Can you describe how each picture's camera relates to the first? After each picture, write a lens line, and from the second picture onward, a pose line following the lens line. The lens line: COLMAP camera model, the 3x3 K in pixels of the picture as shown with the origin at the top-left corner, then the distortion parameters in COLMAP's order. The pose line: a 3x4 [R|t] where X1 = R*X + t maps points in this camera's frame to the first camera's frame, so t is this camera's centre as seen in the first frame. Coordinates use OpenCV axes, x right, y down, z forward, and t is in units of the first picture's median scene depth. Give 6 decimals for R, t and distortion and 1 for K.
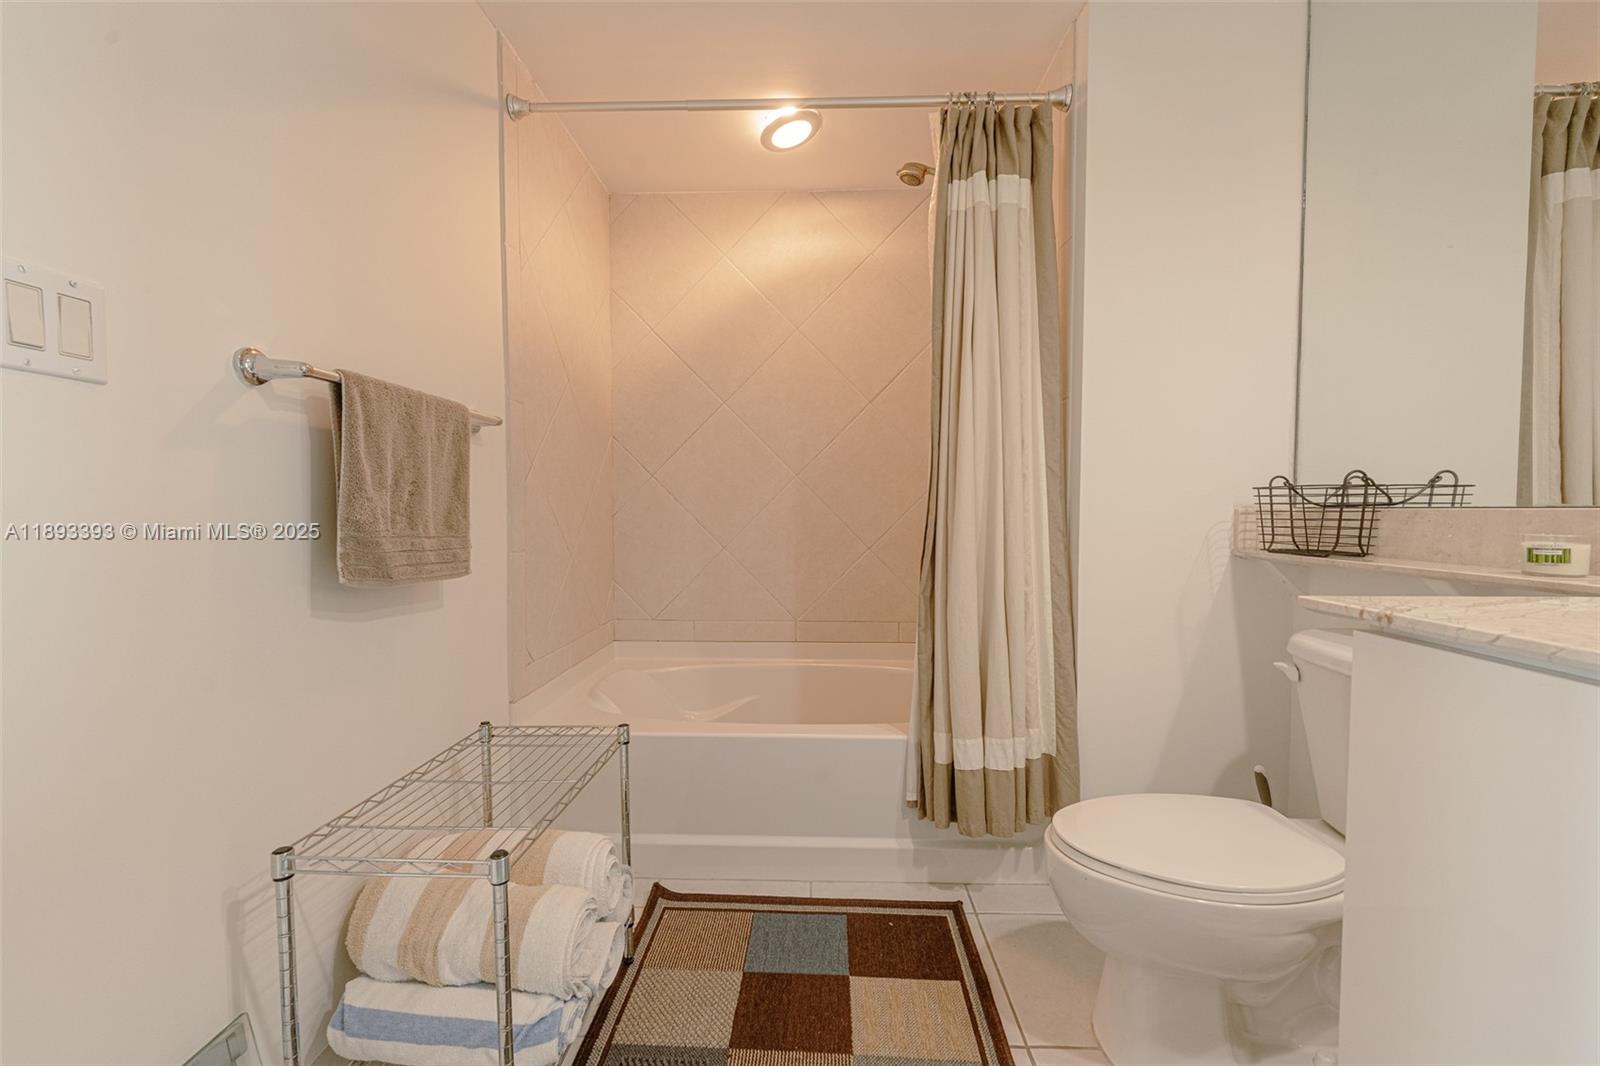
lens RADIAL K [[663.4, 0, 804.8], [0, 663.4, 535.1], [0, 0, 1]] dist [-0.000295, -0.000218]
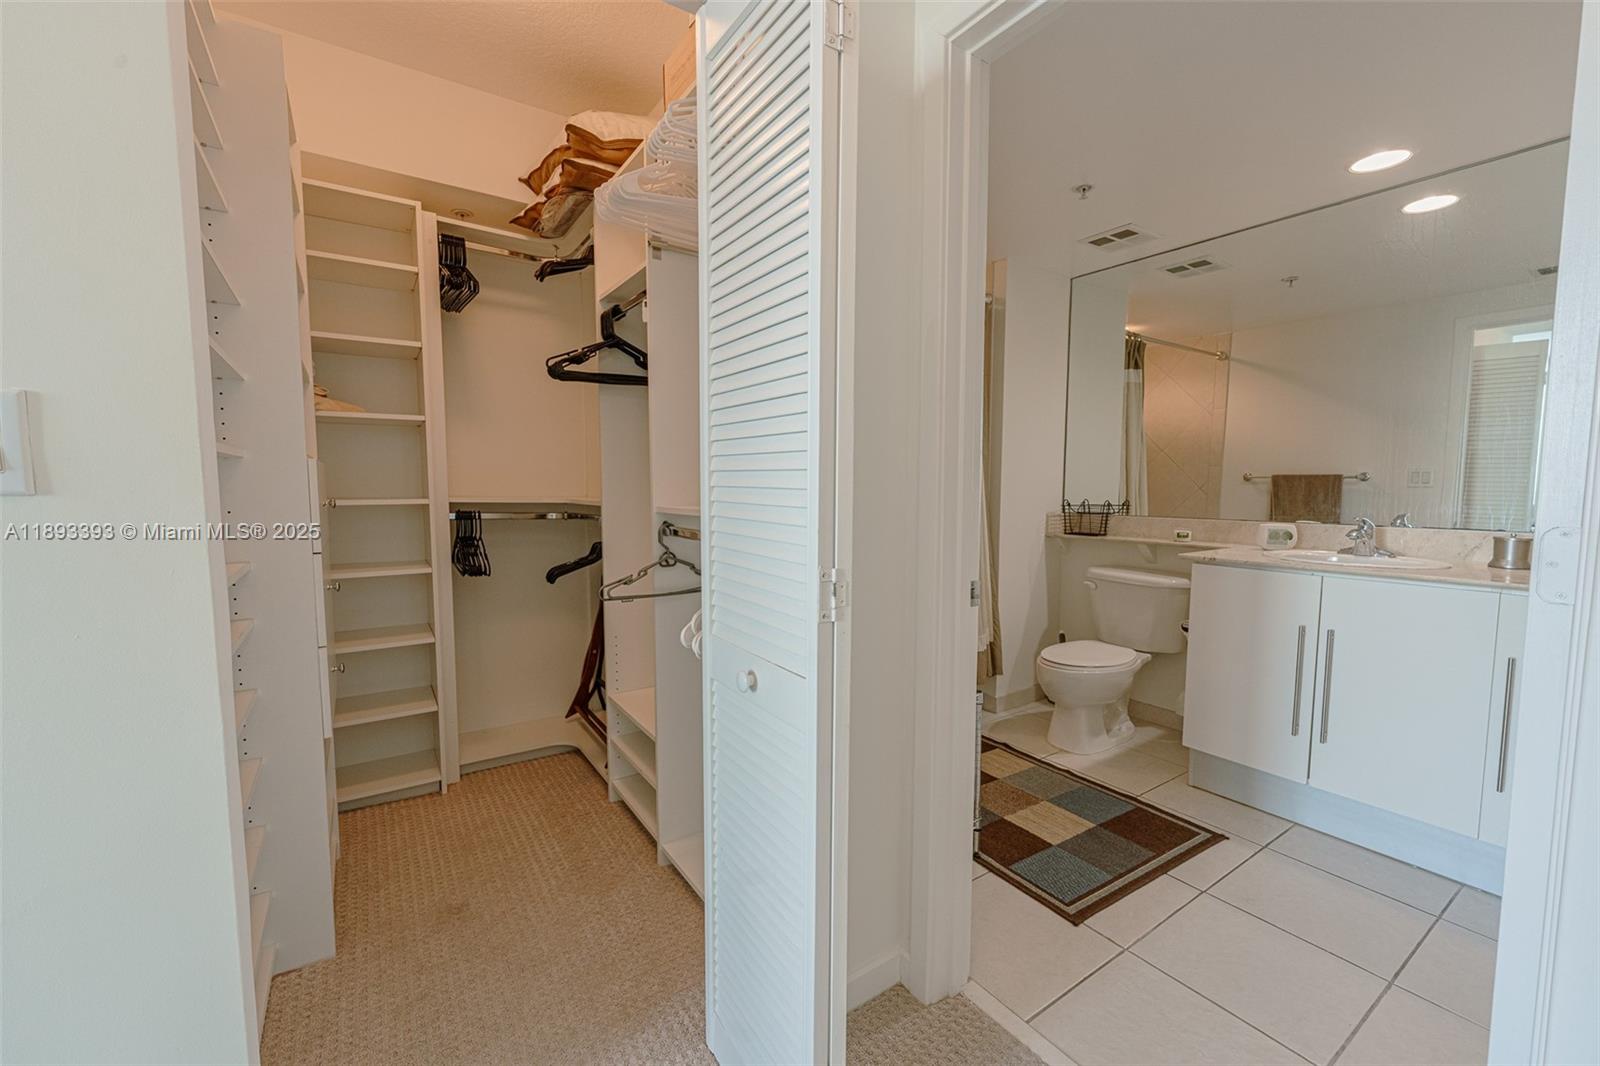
lens RADIAL K [[642.7, 0, 800.5], [0, 642.7, 535.9], [0, 0, 1]] dist [0.000457, -0.000745]
pose [[0.813400, -0.048651, 0.579667, -1.189410], [0.022615, 0.998388, 0.052060, -0.093942], [-0.581266, -0.029237, 0.813189, -0.217743]]
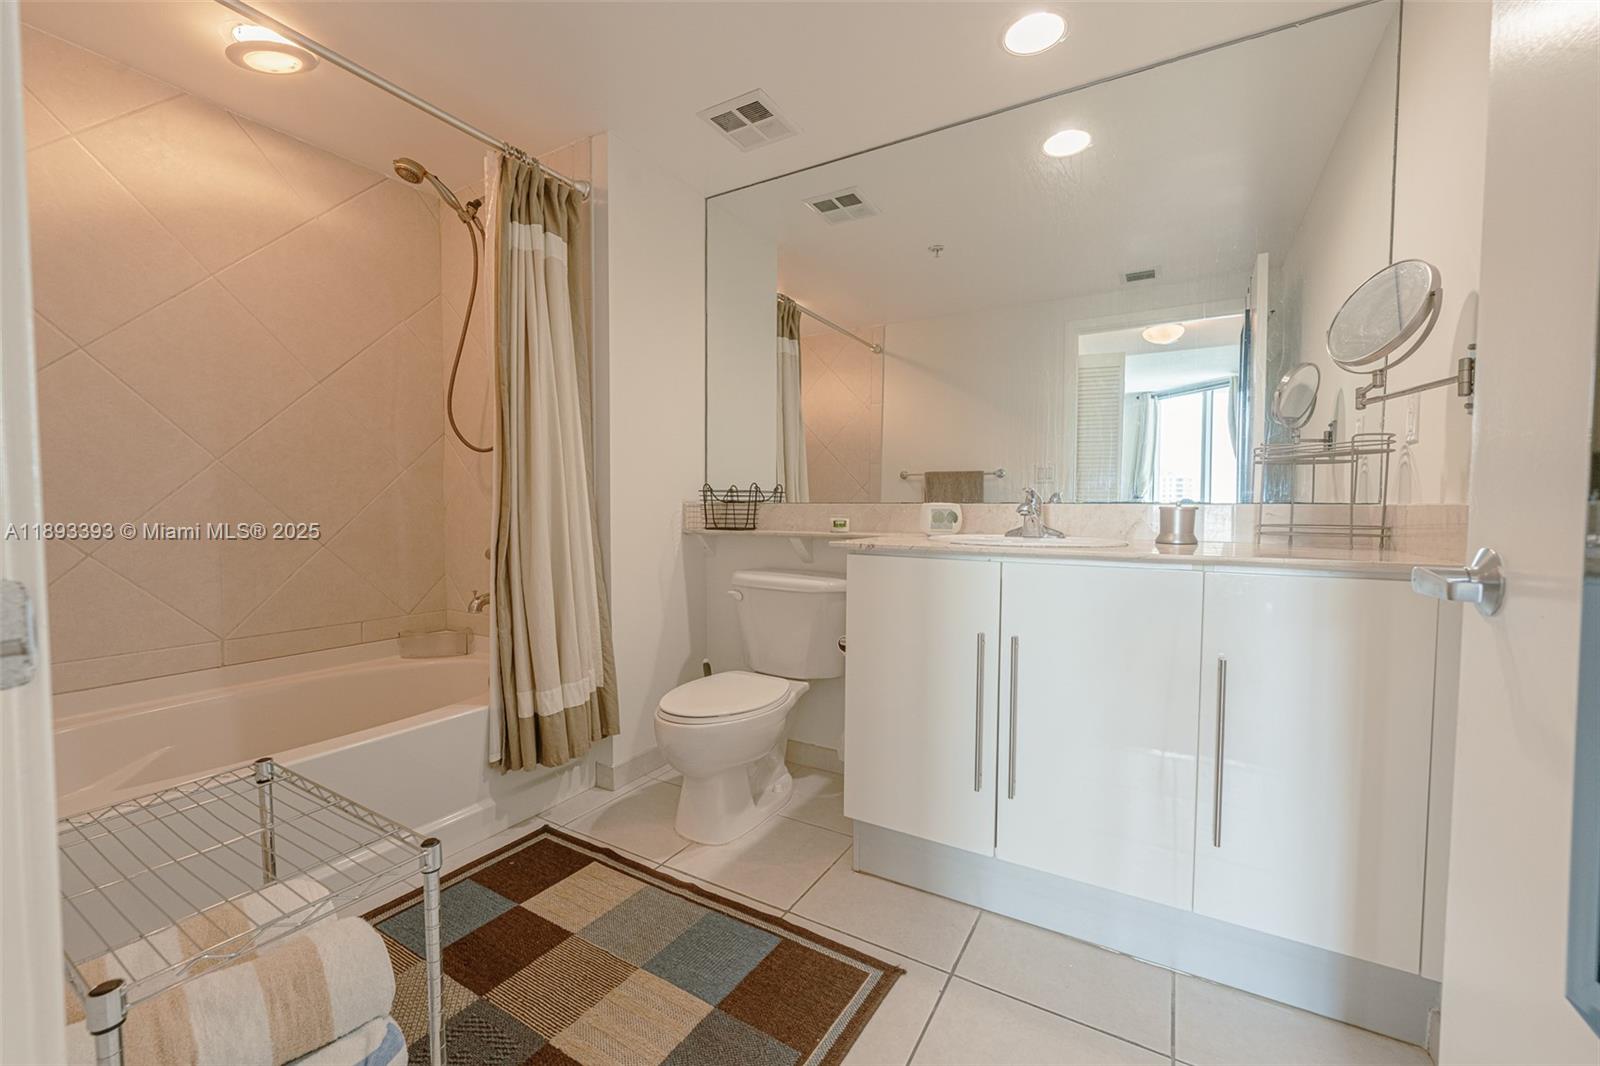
lens RADIAL K [[642.7, 0, 800.5], [0, 642.7, 535.9], [0, 0, 1]] dist [0.000457, -0.000745]
pose [[0.478983, -0.039434, 0.876938, -0.564381], [0.028571, 0.999162, 0.029325, 0.001385], [-0.877359, 0.011008, 0.479708, 0.019823]]
